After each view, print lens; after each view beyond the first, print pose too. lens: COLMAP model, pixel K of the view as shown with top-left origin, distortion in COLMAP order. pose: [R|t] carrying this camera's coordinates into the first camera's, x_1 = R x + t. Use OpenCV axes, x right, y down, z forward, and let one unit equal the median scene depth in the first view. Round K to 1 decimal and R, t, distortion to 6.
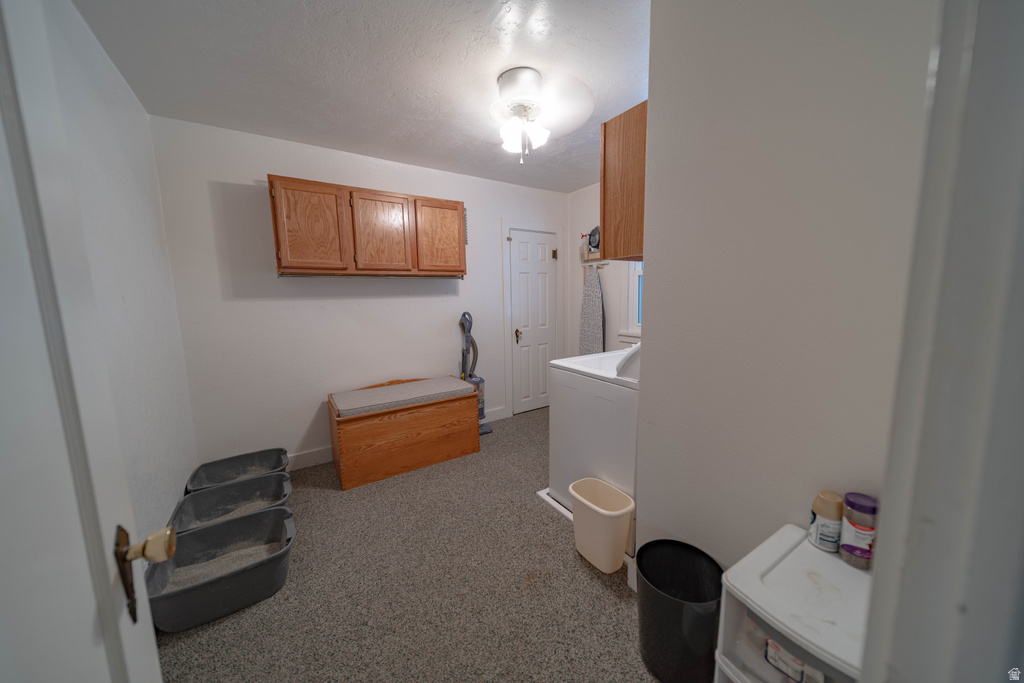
lens RADIAL K [[354.3, 0, 511.4], [0, 354.3, 339.2], [0, 0, 1]] dist [0.013721, -0.003630]
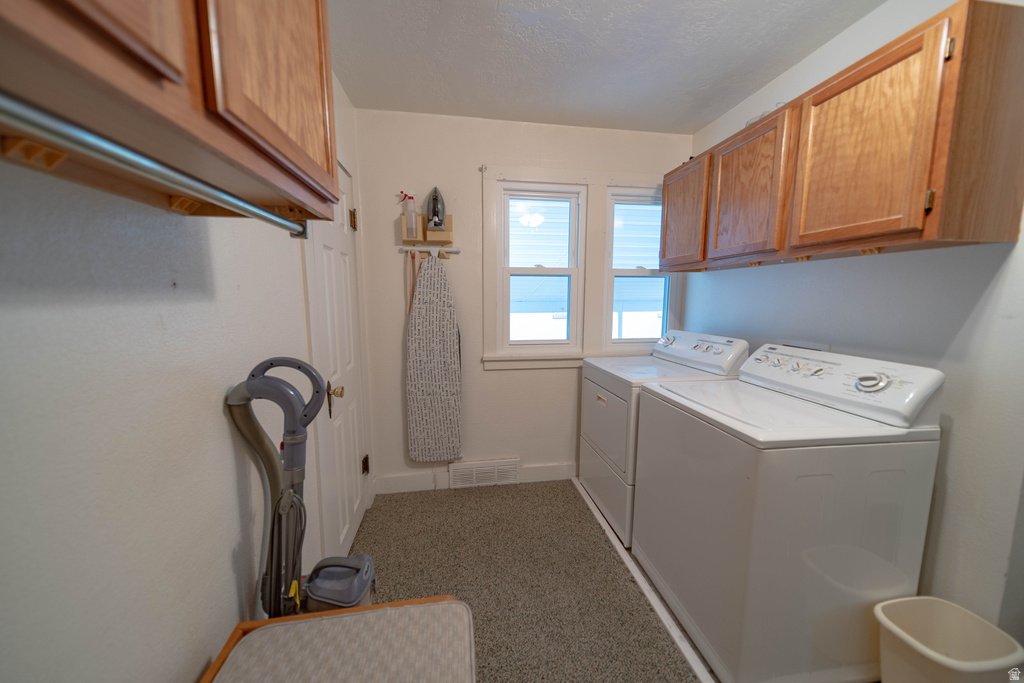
lens RADIAL K [[354.3, 0, 511.4], [0, 354.3, 339.2], [0, 0, 1]] dist [0.013721, -0.003630]
pose [[0.418937, -0.083131, 0.904202, -0.598990], [0.104667, 0.993584, 0.042854, -0.164663], [-0.901963, 0.076687, 0.424950, 1.434375]]
